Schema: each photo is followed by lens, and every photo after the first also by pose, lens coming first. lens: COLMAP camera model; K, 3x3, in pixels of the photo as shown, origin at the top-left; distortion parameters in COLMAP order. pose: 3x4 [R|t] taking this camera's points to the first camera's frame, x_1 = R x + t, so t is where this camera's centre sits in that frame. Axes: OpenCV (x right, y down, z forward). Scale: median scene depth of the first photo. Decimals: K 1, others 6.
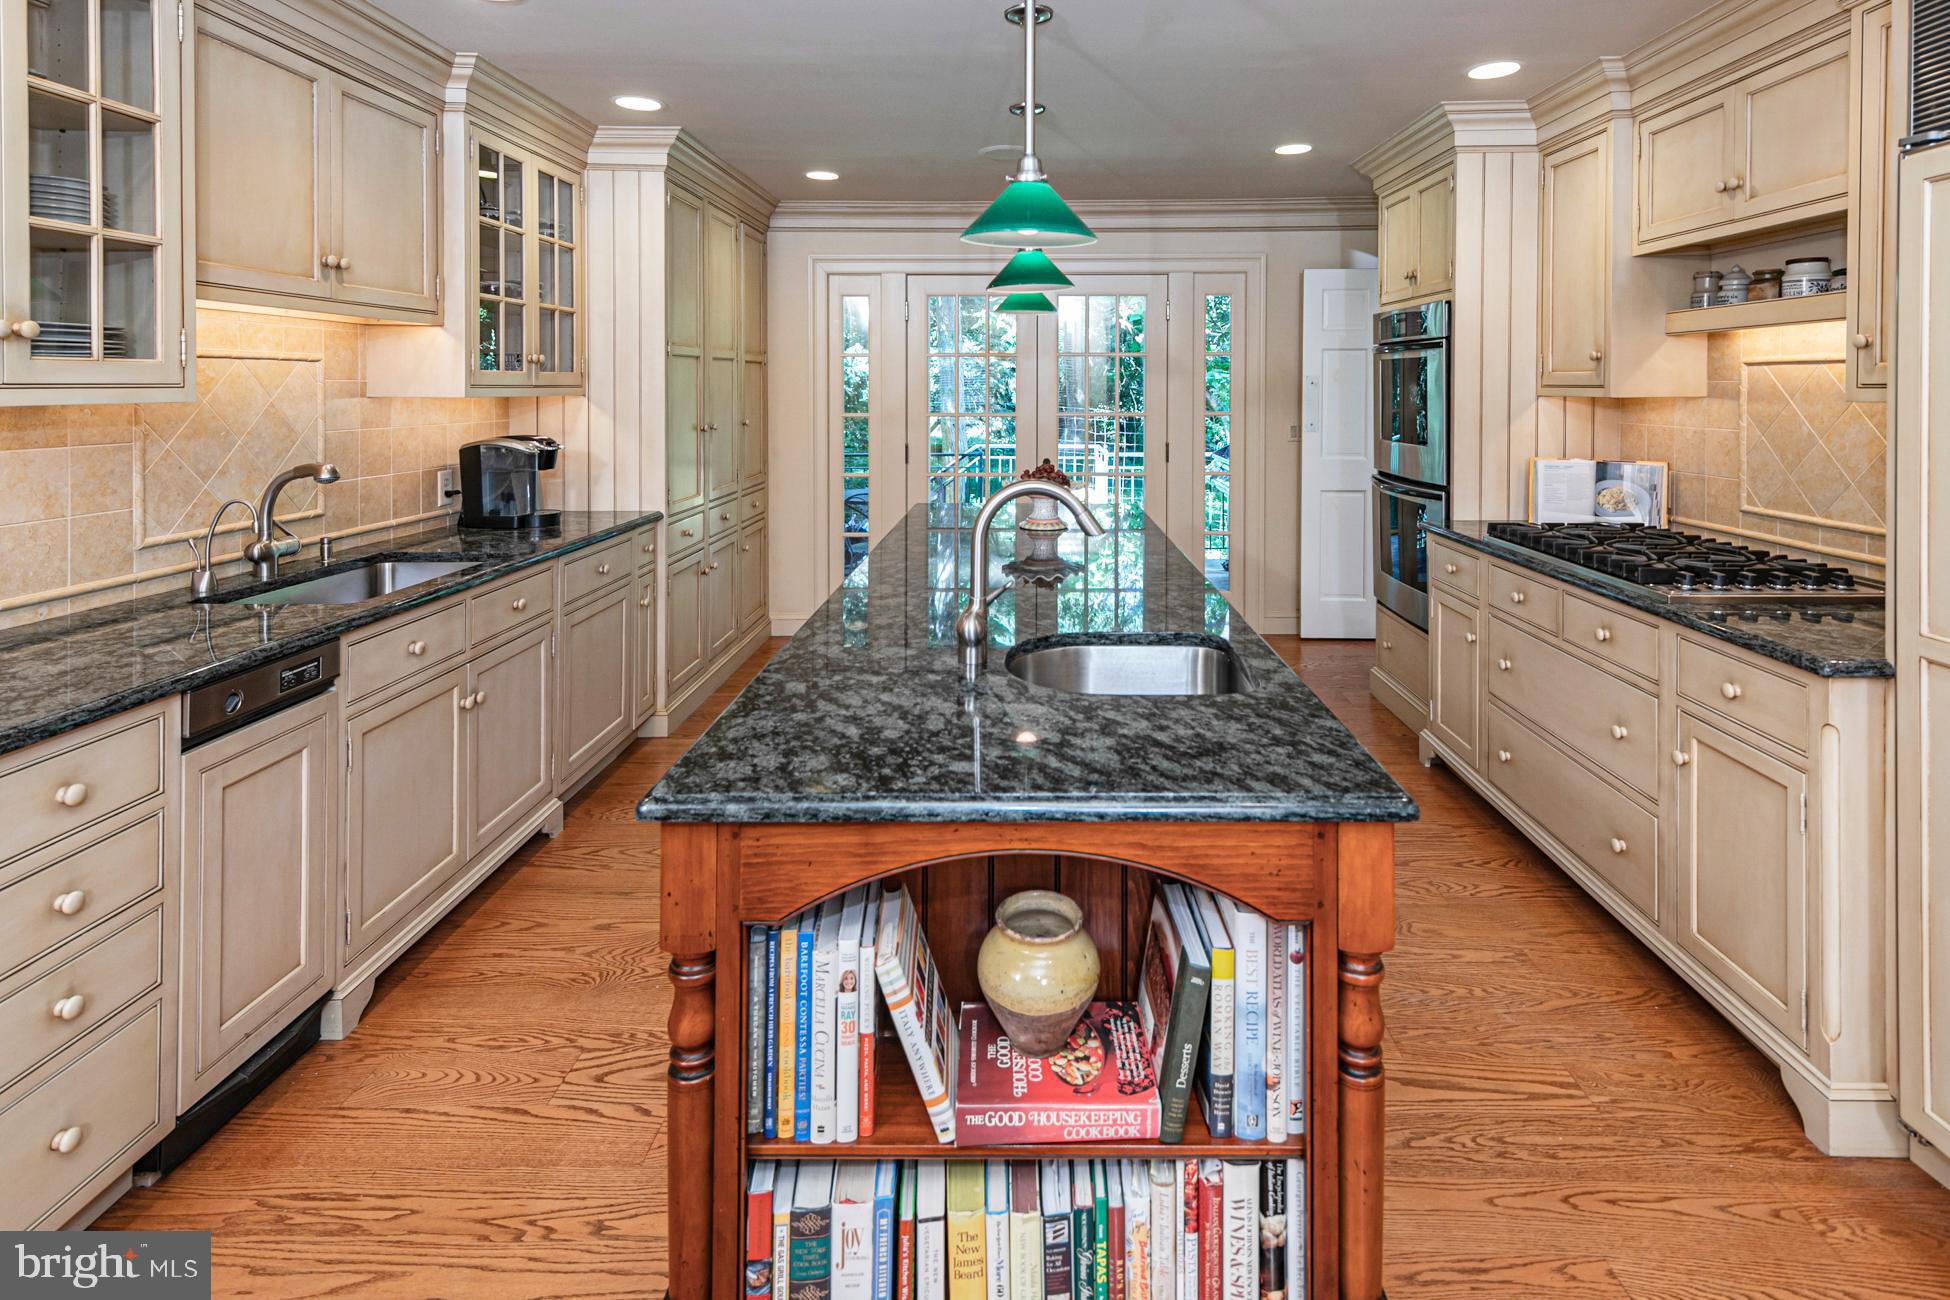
lens RADIAL K [[960.6, 0, 1051.7], [0, 960.6, 403.5], [0, 0, 1]] dist [0.016322, -0.003022]
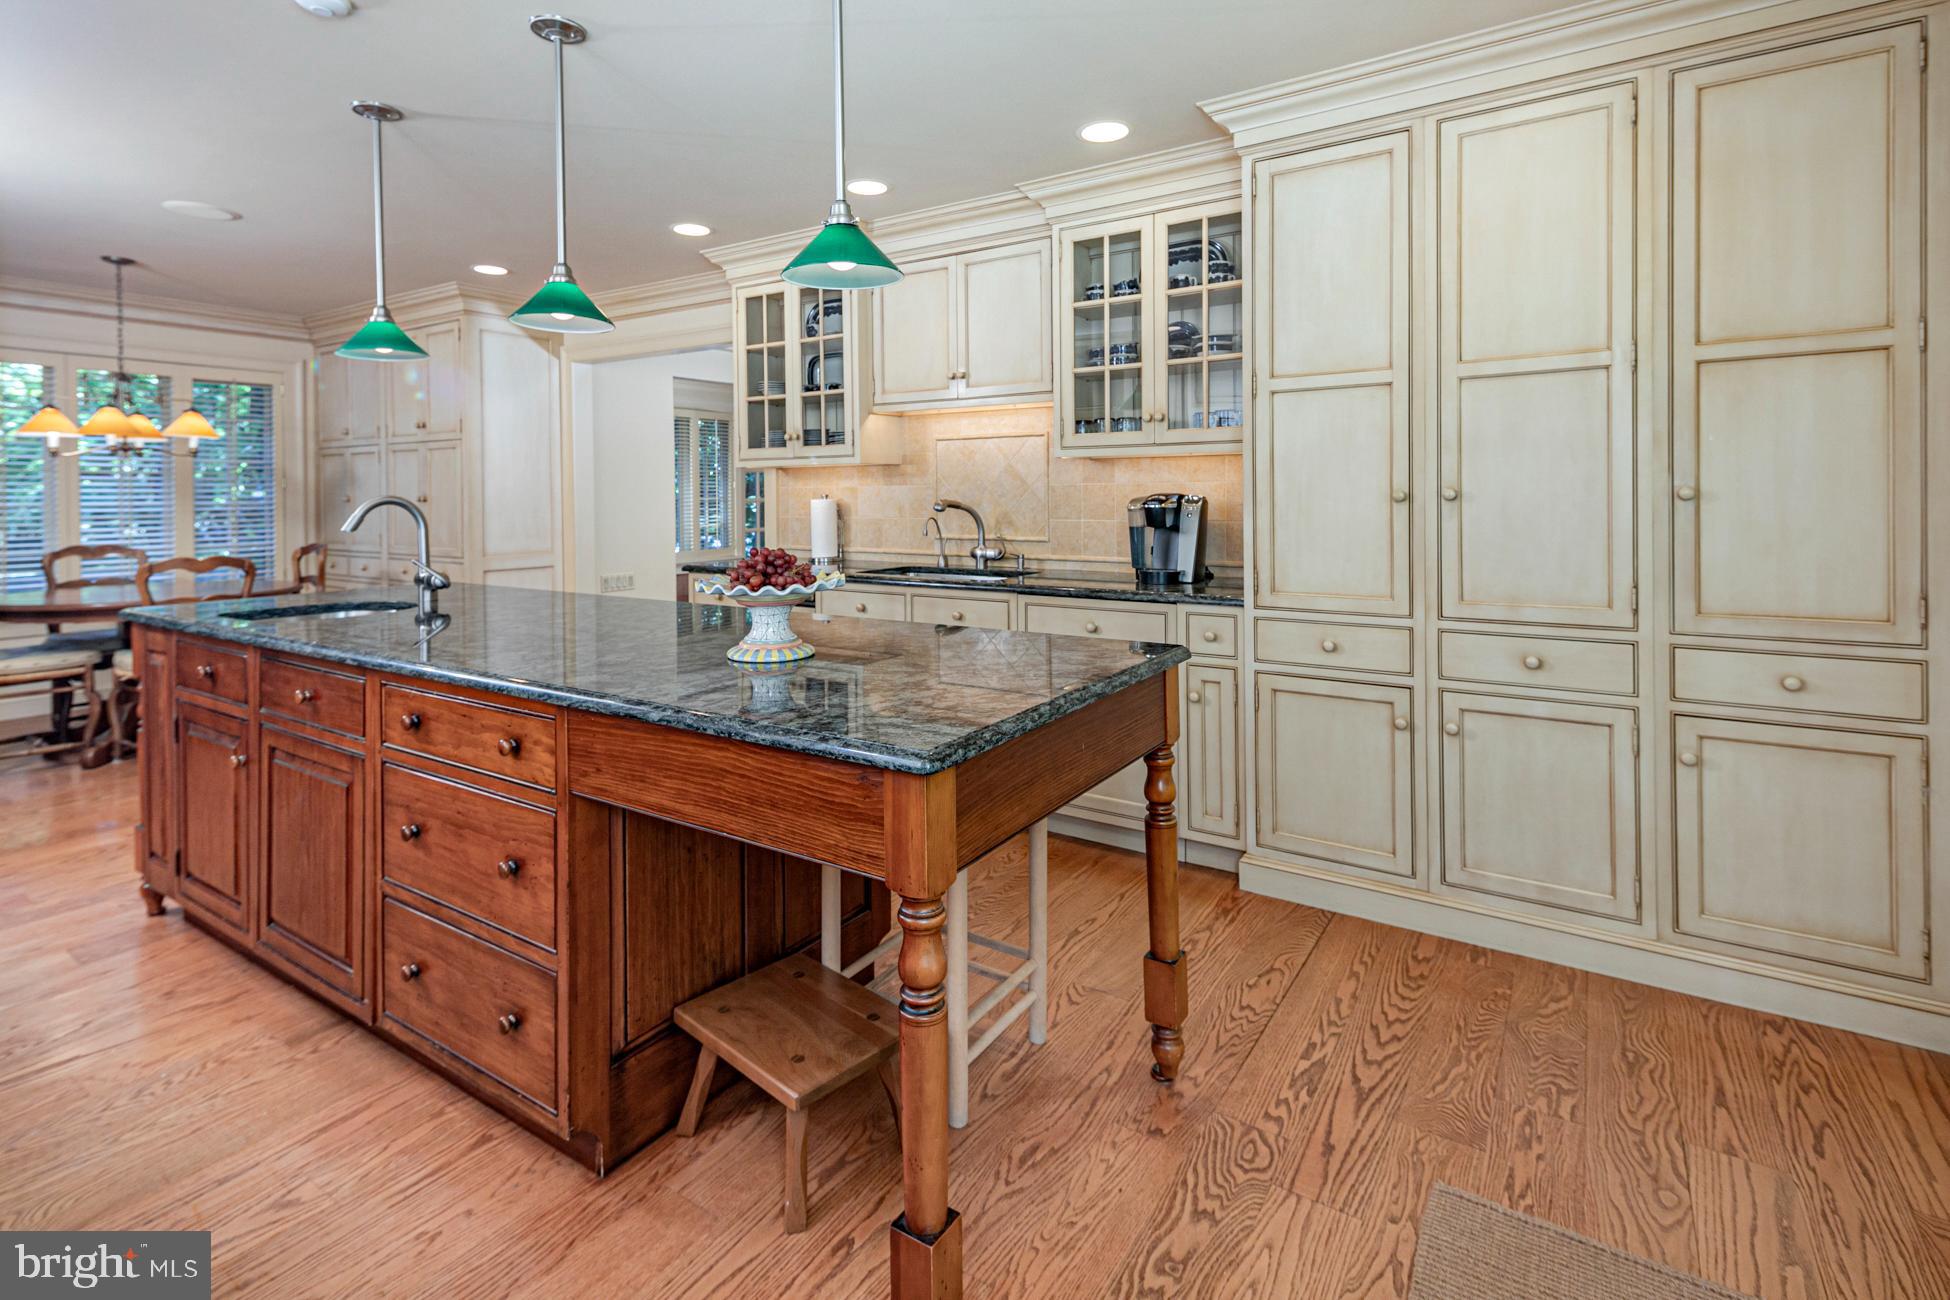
lens RADIAL K [[926.0, 0, 990.8], [0, 926.0, 486.4], [0, 0, 1]] dist [0.014787, -0.004611]
pose [[-0.531482, -0.001811, -0.847068, 0.625936], [-0.001852, 0.999998, -0.000975, 0.046224], [0.847068, 0.001051, -0.531484, 2.227613]]
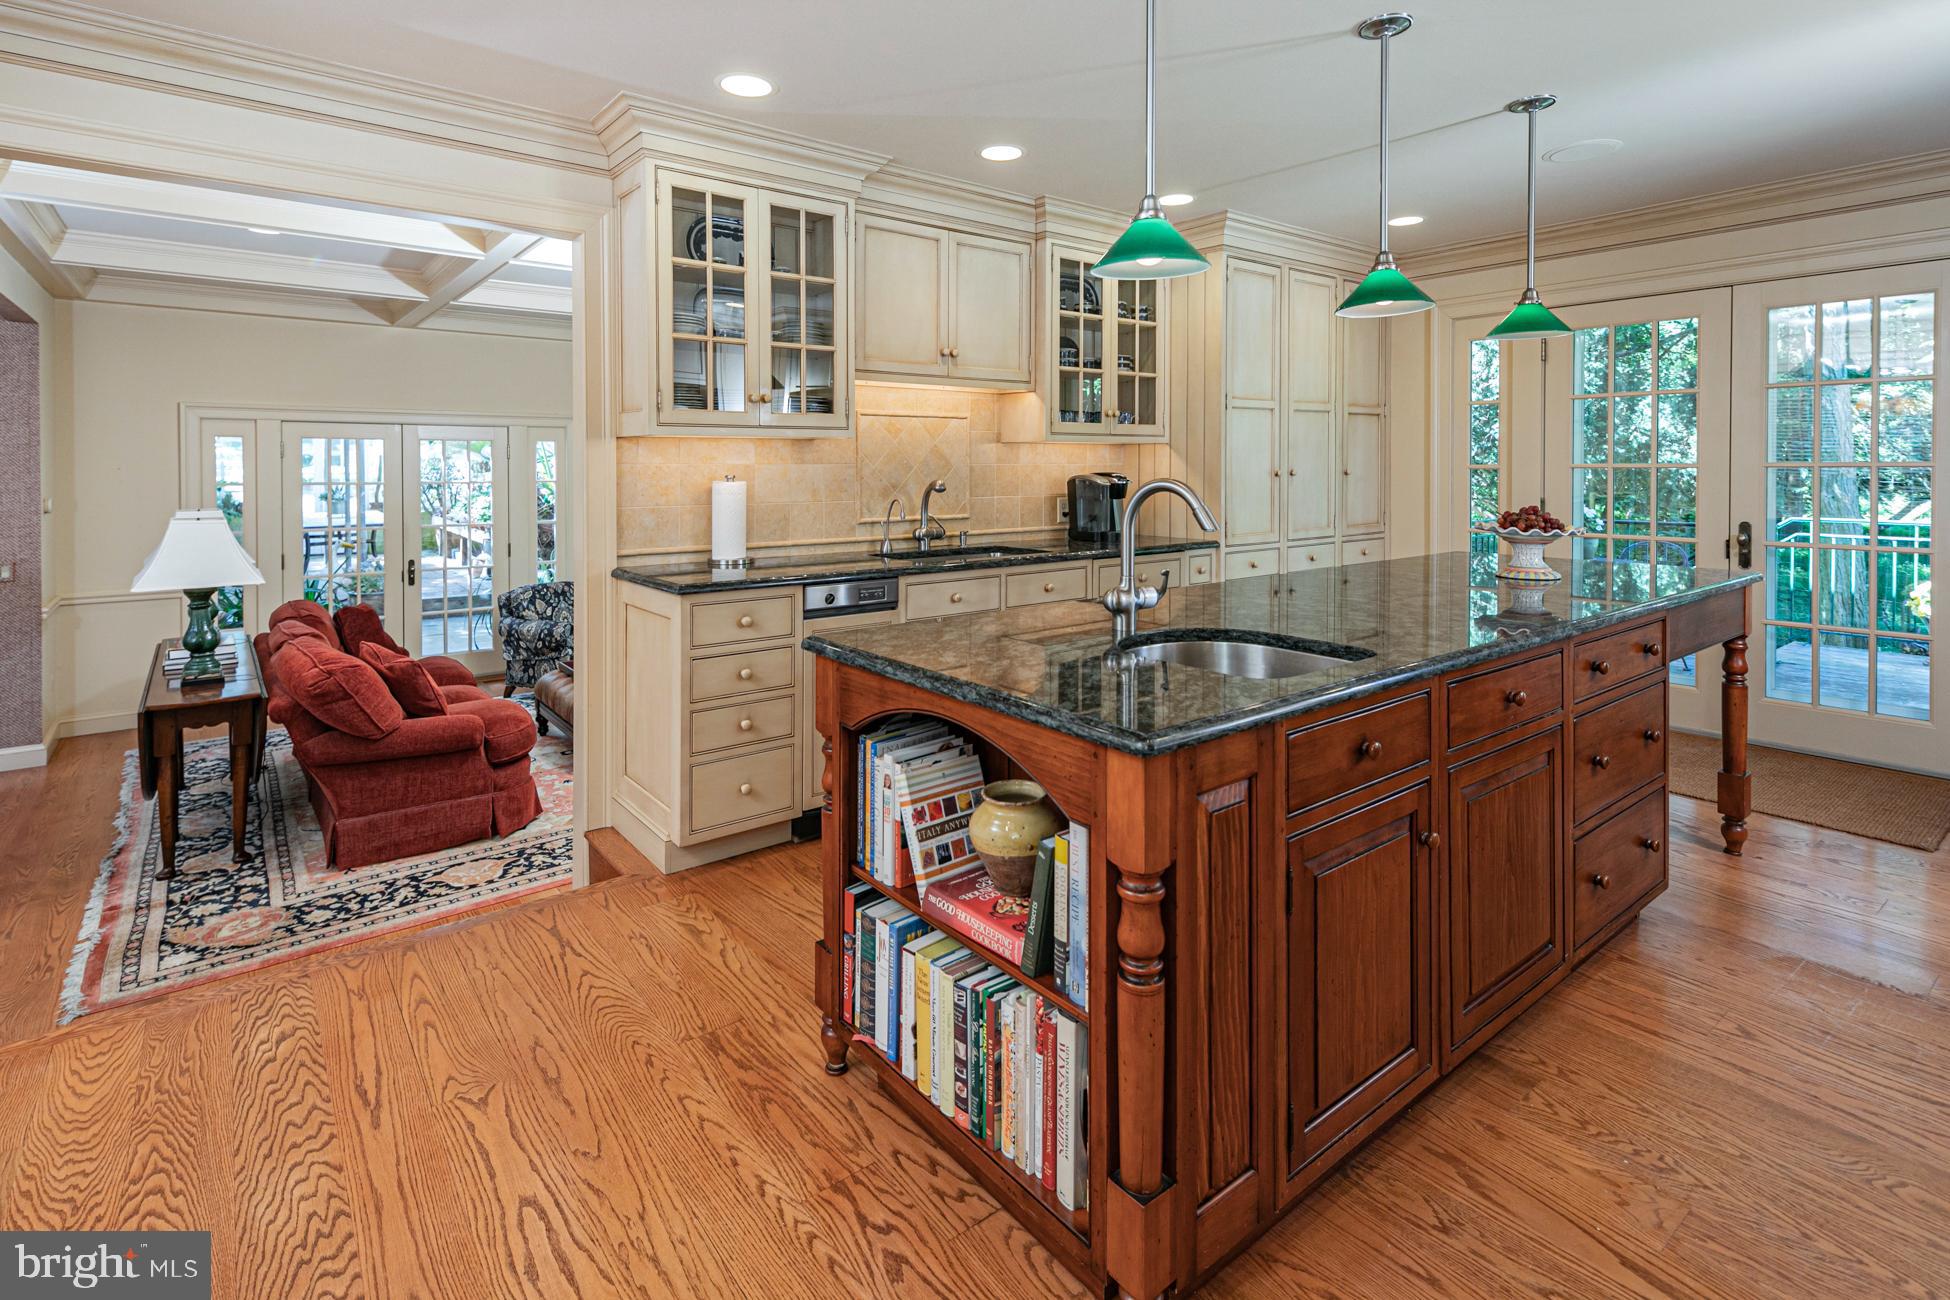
lens RADIAL K [[926.0, 0, 954.9], [0, 926.0, 479.3], [0, 0, 1]] dist [0.014787, -0.004611]
pose [[0.618223, 0.009517, -0.785945, 0.531872], [-0.005917, 0.999955, 0.007455, 0.056920], [0.785980, 0.000042, 0.618252, 0.092823]]
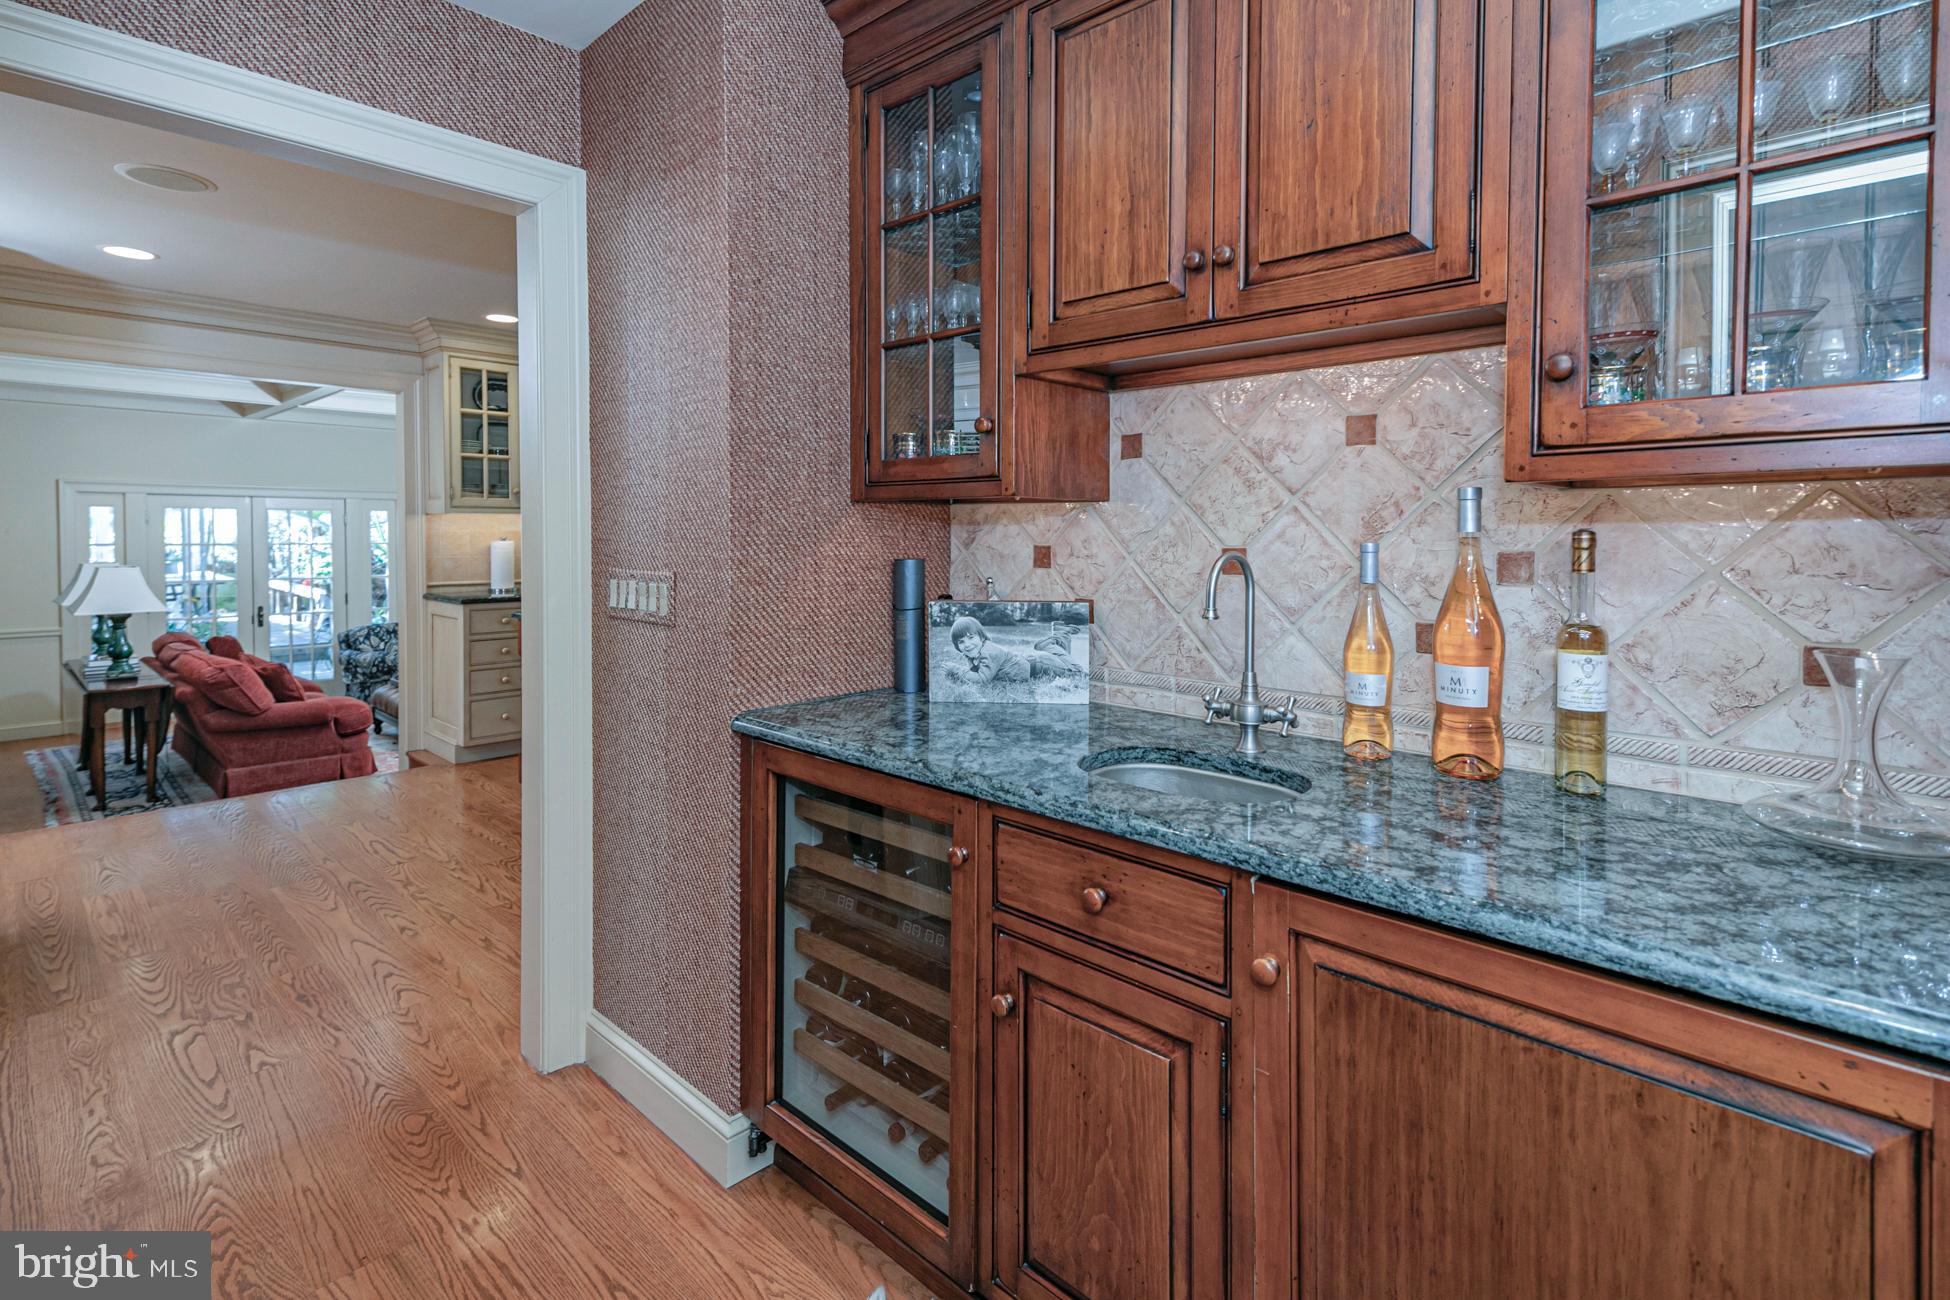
lens RADIAL K [[926.0, 0, 974.2], [0, 926.0, 556.2], [0, 0, 1]] dist [0.014787, -0.004611]
pose [[0.731832, 0.018305, -0.681239, 1.723154], [-0.009628, 0.999817, 0.016522, 0.061513], [0.681417, -0.005533, 0.731874, -0.216248]]
